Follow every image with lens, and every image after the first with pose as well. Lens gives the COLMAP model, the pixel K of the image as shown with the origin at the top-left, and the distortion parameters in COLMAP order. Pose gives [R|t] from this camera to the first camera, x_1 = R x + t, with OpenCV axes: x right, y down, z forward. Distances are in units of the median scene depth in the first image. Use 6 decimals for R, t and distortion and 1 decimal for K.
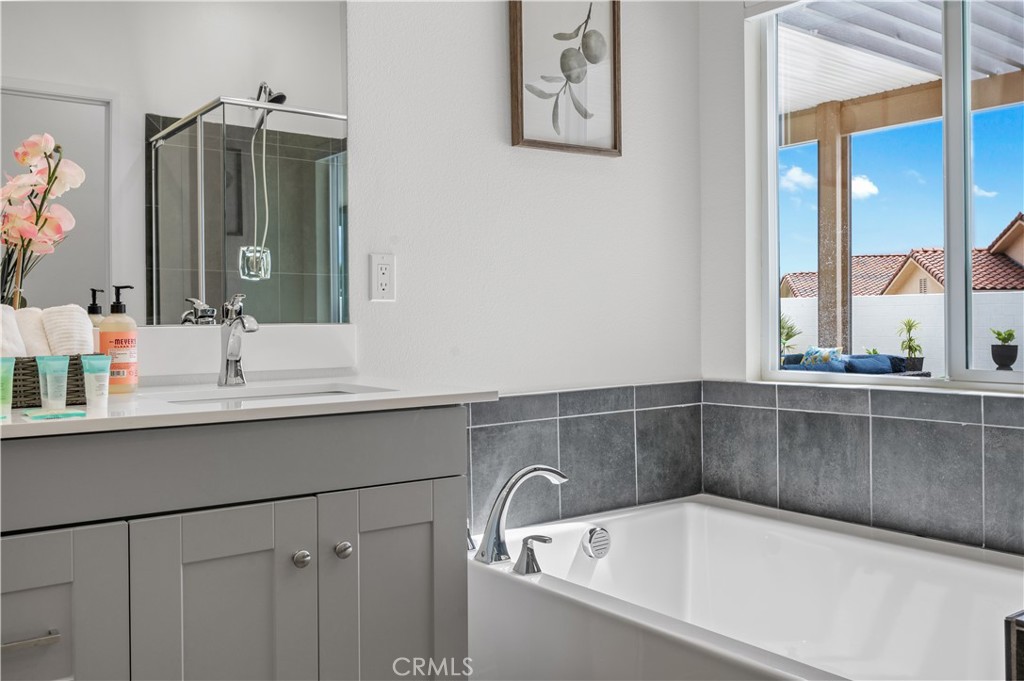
lens RADIAL K [[908.1, 0, 509.8], [0, 908.1, 322.8], [0, 0, 1]] dist [-0.009596, -0.005013]
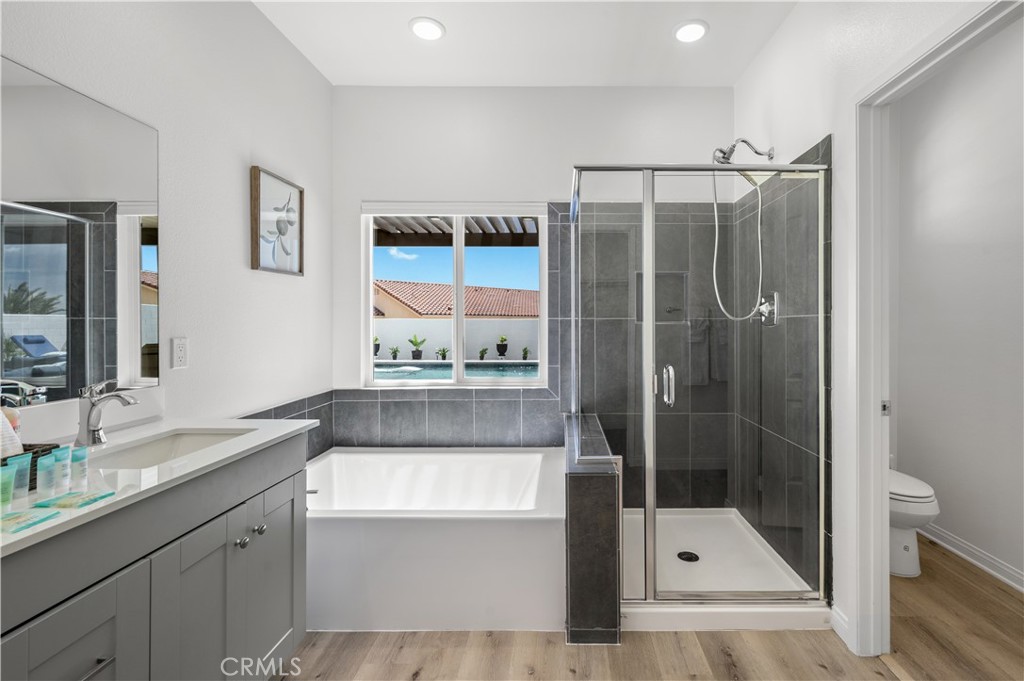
lens RADIAL K [[452.4, 0, 559.2], [0, 452.4, 326.3], [0, 0, 1]] dist [0.002193, 0.000784]
pose [[0.604934, 0.004504, 0.796263, -0.333137], [0.000390, 0.999982, -0.005952, -0.082457], [-0.796276, 0.003911, 0.604921, 0.014877]]
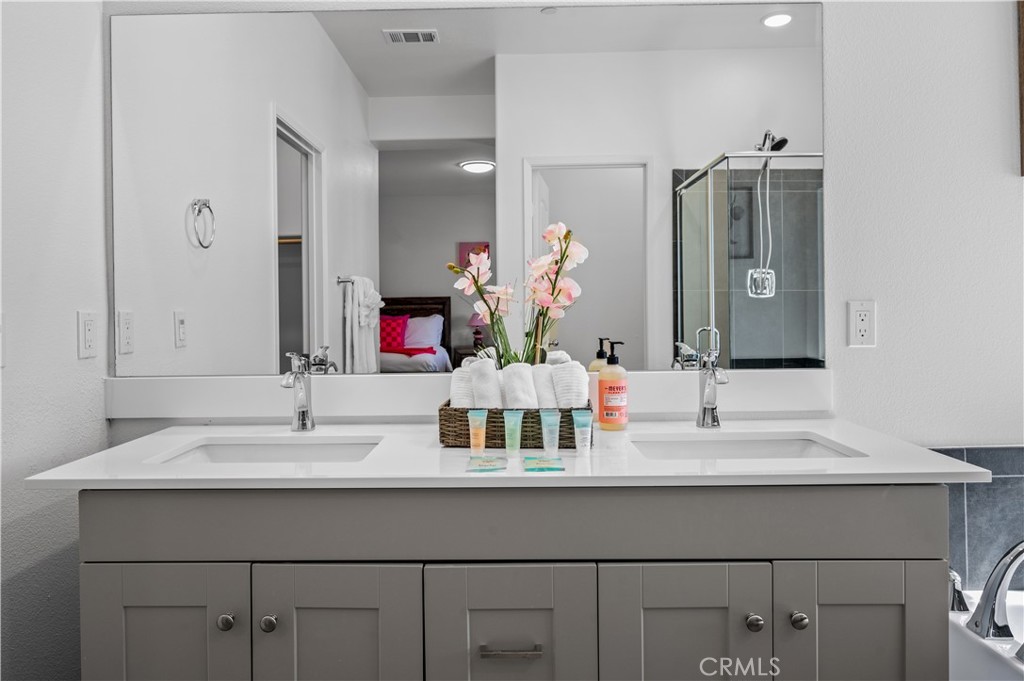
lens RADIAL K [[706.3, 0, 500.7], [0, 706.3, 311.3], [0, 0, 1]] dist [-0.003005, -0.000718]
pose [[0.795443, 0.003086, -0.606020, 0.016771], [-0.001359, 0.999994, 0.003308, -0.060406], [0.606026, -0.001808, 0.795443, 0.109886]]
